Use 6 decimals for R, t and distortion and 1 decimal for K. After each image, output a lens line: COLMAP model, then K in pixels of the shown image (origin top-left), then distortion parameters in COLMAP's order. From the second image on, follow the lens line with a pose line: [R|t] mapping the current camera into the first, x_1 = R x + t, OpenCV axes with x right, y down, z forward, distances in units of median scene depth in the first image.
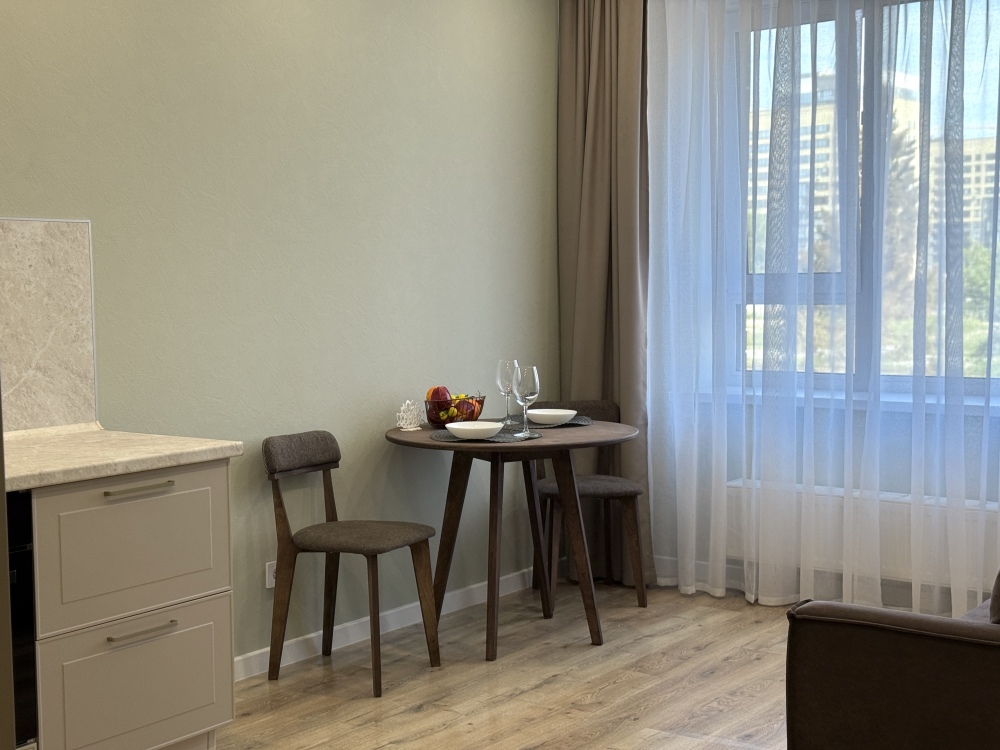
lens RADIAL K [[1350.3, 0, 469.1], [0, 1350.3, 393.0], [0, 0, 1]] dist [0.034458, 0.042298]
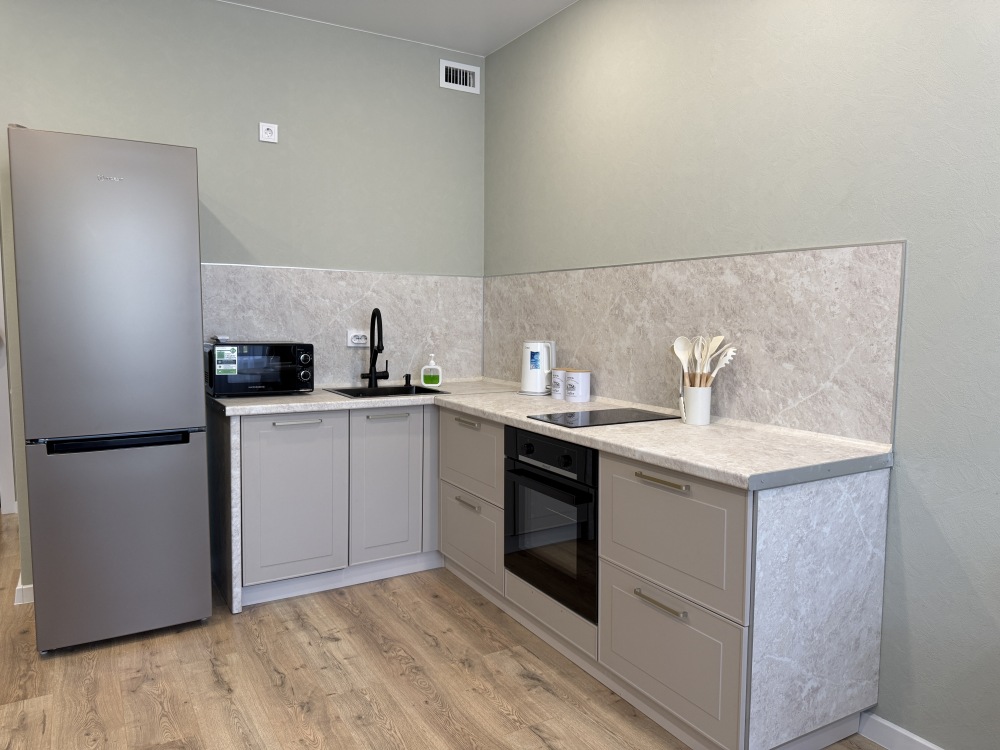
lens RADIAL K [[714.4, 0, 500.0], [0, 714.4, 375.0], [0, 0, 1]] dist [0.056244, -0.065465]
pose [[-0.383698, 0.092280, -0.918837, 0.329450], [-0.078309, 0.988159, 0.131943, -0.079925], [0.920133, 0.122579, -0.371928, 0.970437]]
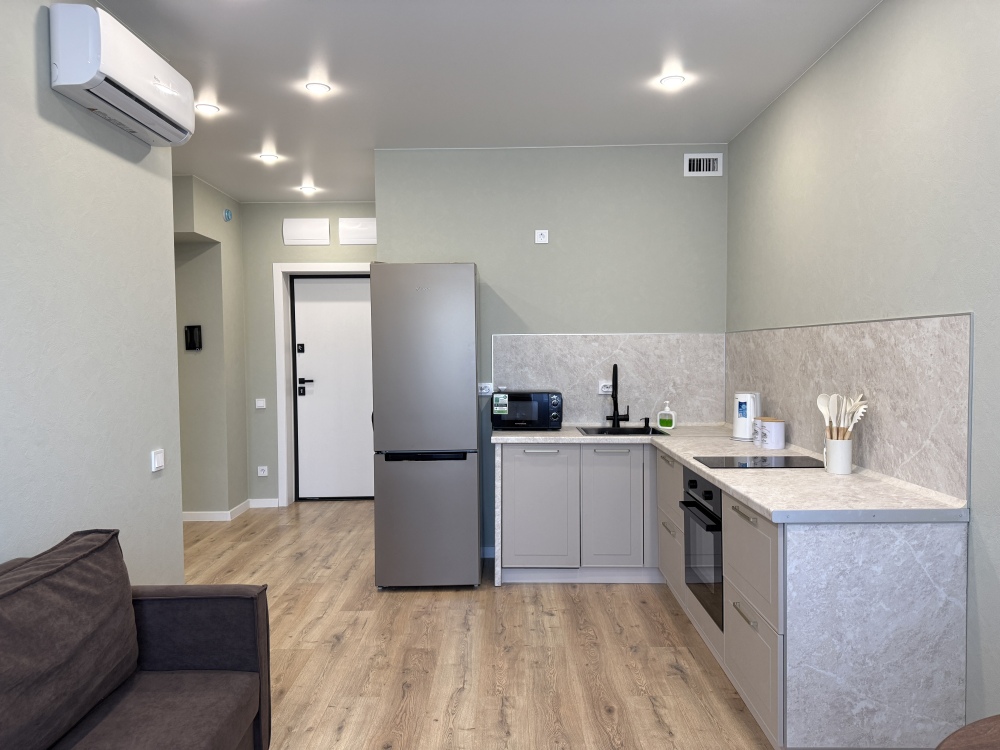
lens RADIAL K [[714.4, 0, 500.0], [0, 714.4, 375.0], [0, 0, 1]] dist [0.056244, -0.065465]
pose [[-0.804916, 0.042812, -0.591843, 0.367249], [-0.028341, 0.993482, 0.110408, -0.135348], [0.592712, 0.105643, -0.798456, 1.282836]]
